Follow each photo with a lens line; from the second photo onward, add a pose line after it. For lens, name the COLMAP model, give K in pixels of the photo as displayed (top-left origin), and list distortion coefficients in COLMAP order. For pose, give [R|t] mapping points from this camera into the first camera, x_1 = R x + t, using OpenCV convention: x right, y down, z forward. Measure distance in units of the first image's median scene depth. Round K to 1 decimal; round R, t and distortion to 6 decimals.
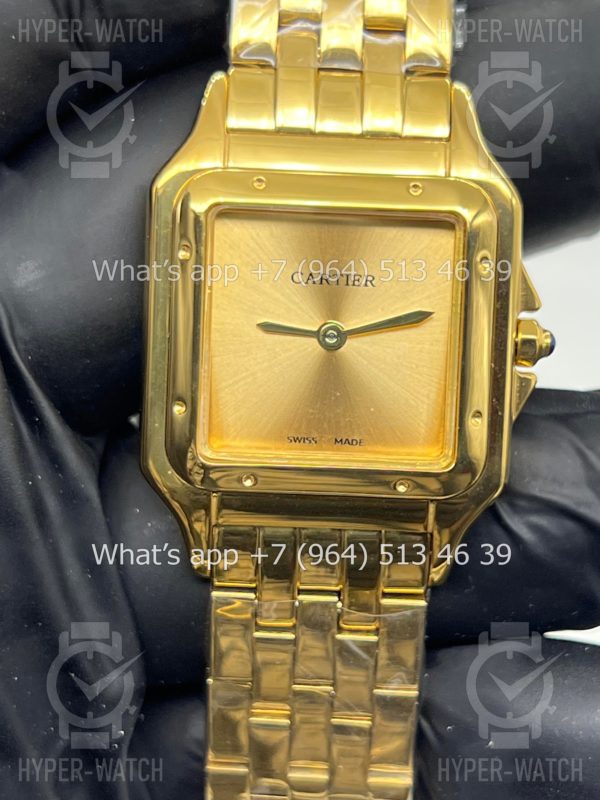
lens RADIAL K [[1862.1, 0, 294.1], [0, 1862.1, 397.1], [0, 0, 1]] dist [0.349701, 0.000000]
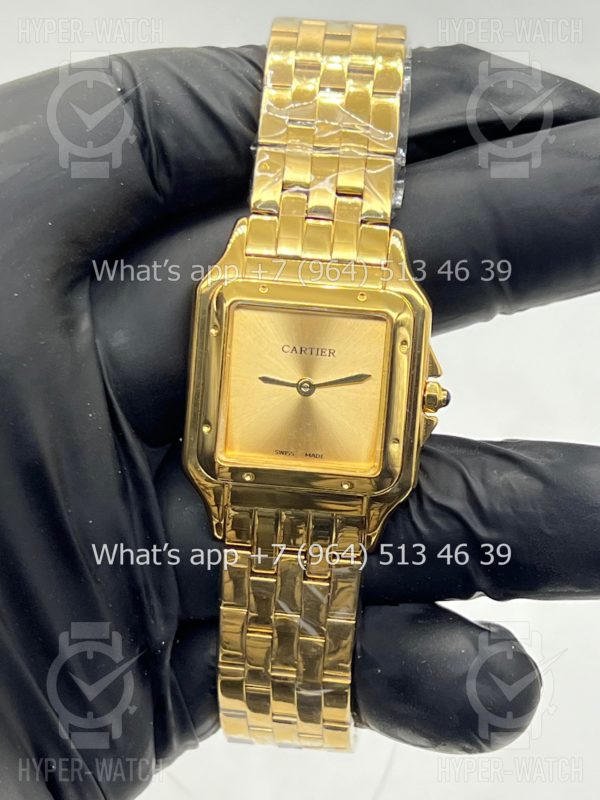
lens RADIAL K [[1862.1, 0, 306.6], [0, 1862.1, 394.1], [0, 0, 1]] dist [0.349701, 0.000000]
pose [[0.997132, 0.046085, -0.060038, 0.113974], [-0.048111, 0.998305, -0.032735, 0.024091], [0.058428, 0.035530, 0.997659, -0.554282]]
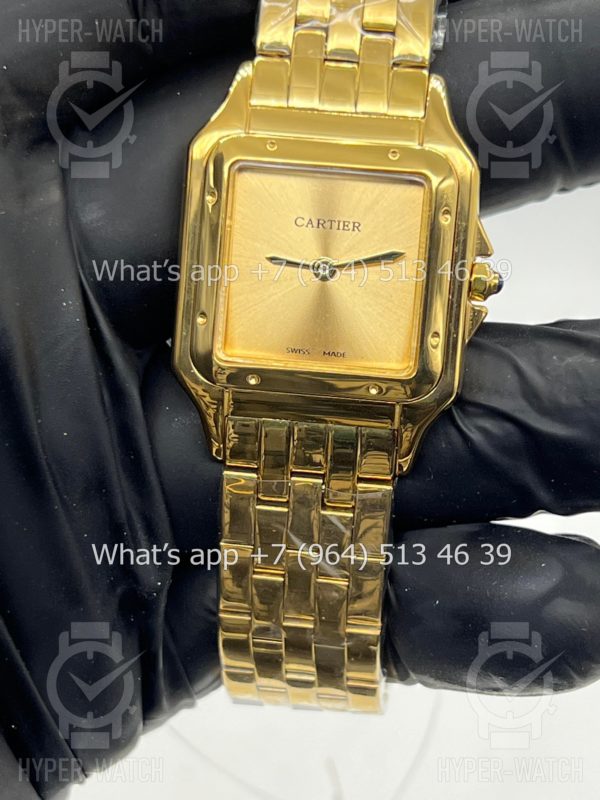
lens RADIAL K [[1862.1, 0, 296.9], [0, 1862.1, 404.1], [0, 0, 1]] dist [0.349701, 0.000000]
pose [[0.996729, 0.043106, -0.068355, 0.091456], [-0.046017, 0.998074, -0.041596, 0.111565], [0.066431, 0.044605, 0.996794, -0.260753]]
